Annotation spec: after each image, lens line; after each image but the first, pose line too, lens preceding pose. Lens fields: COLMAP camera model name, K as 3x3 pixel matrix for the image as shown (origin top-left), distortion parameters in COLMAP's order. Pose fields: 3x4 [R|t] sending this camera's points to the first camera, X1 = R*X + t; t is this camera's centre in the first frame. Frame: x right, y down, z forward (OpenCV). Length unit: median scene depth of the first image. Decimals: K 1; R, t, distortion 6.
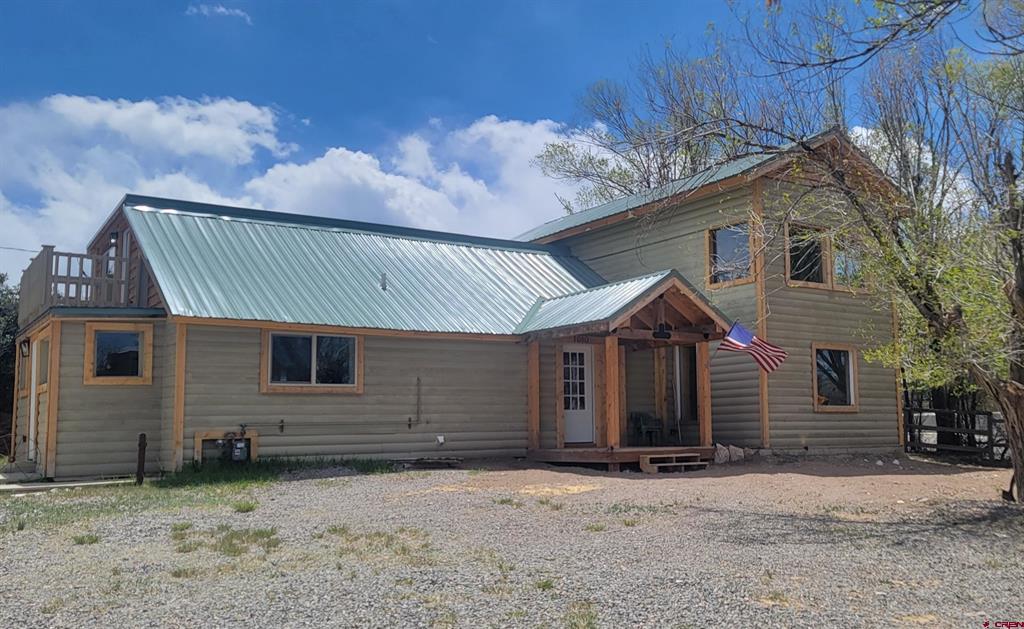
lens RADIAL K [[918.6, 0, 563.5], [0, 918.6, 320.1], [0, 0, 1]] dist [0.086632, -0.029028]
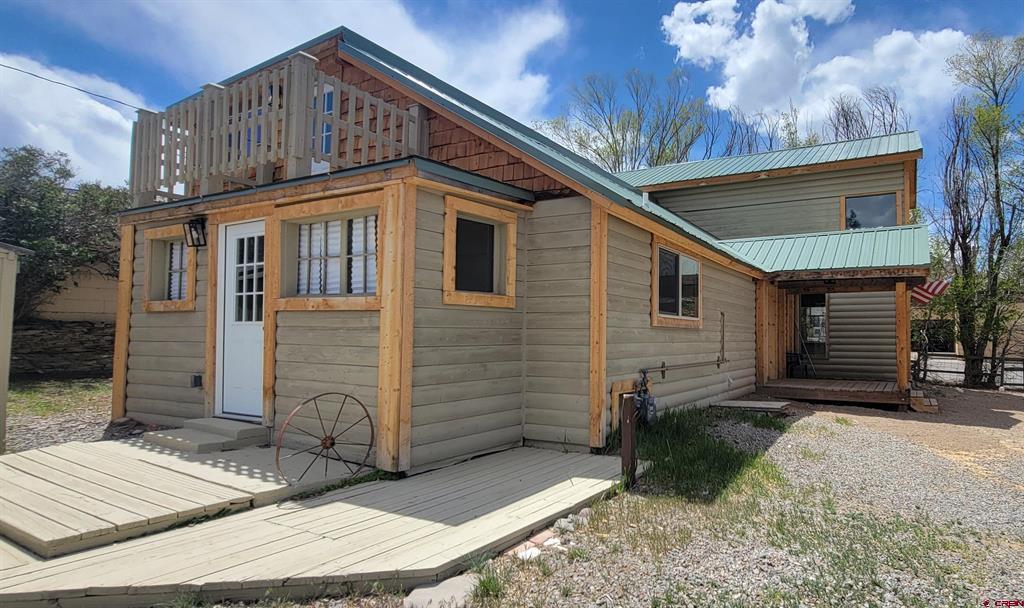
lens RADIAL K [[557.8, 0, 620.9], [0, 557.8, 308.9], [0, 0, 1]] dist [-0.000882, 0.002177]
pose [[0.891142, 0.046618, 0.451324, -0.539448], [-0.074631, 0.996220, 0.044459, 0.046423], [-0.447545, -0.073302, 0.891252, 0.612620]]
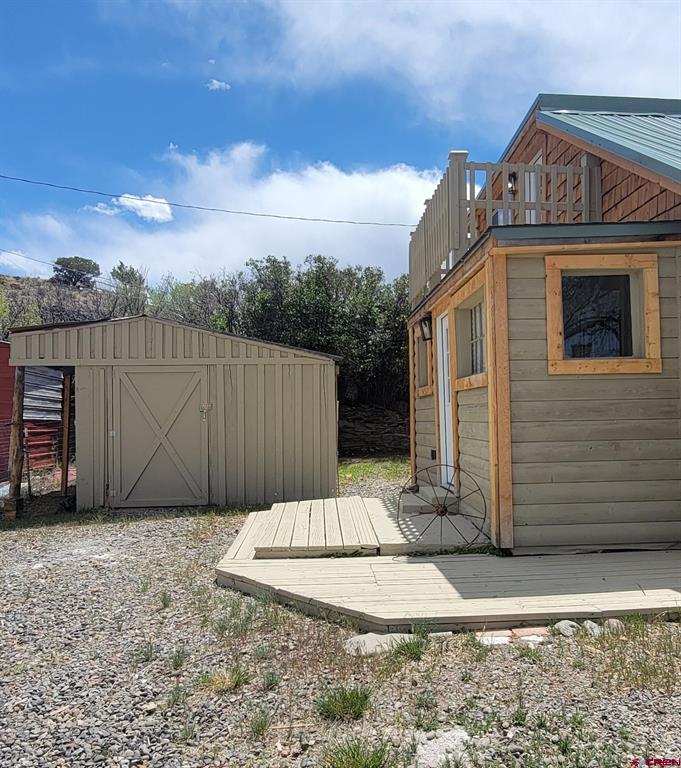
lens RADIAL K [[687.2, 0, 385.7], [0, 687.2, 389.2], [0, 0, 1]] dist [0.007368, 0.010236]
pose [[0.871884, -0.016549, -0.489432, -0.381726], [0.055351, 0.996354, 0.064915, 0.044694], [0.486574, -0.083689, 0.869622, 0.586907]]
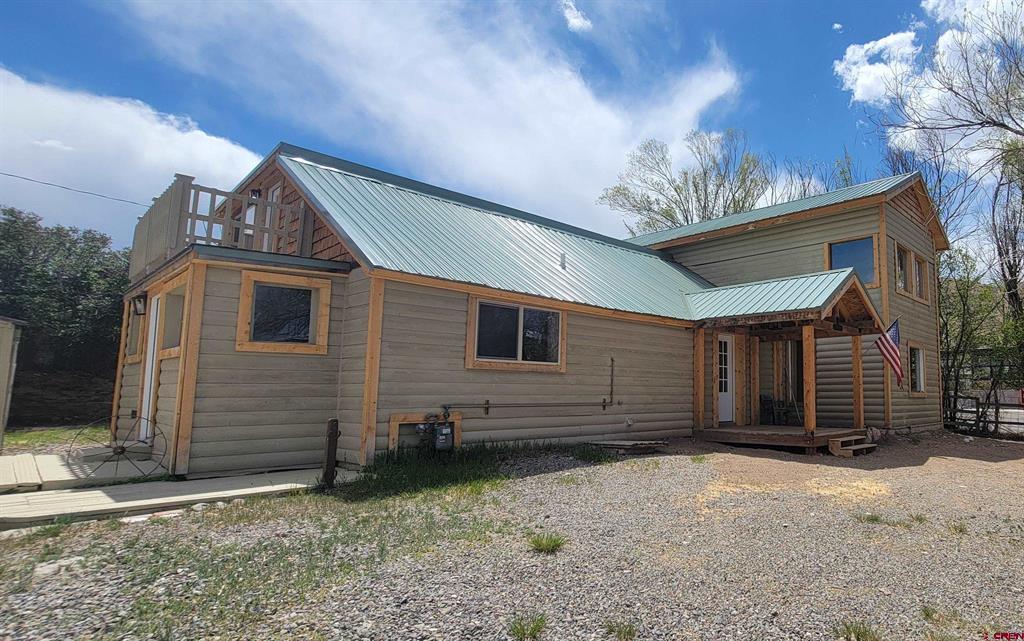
lens RADIAL K [[575.2, 0, 689.9], [0, 575.2, 329.5], [0, 0, 1]] dist [0.007550, 0.000628]
pose [[0.964633, 0.047988, 0.259190, -0.262555], [-0.048221, 0.998822, -0.005462, 0.034520], [-0.259147, -0.007230, 0.965811, 0.425225]]
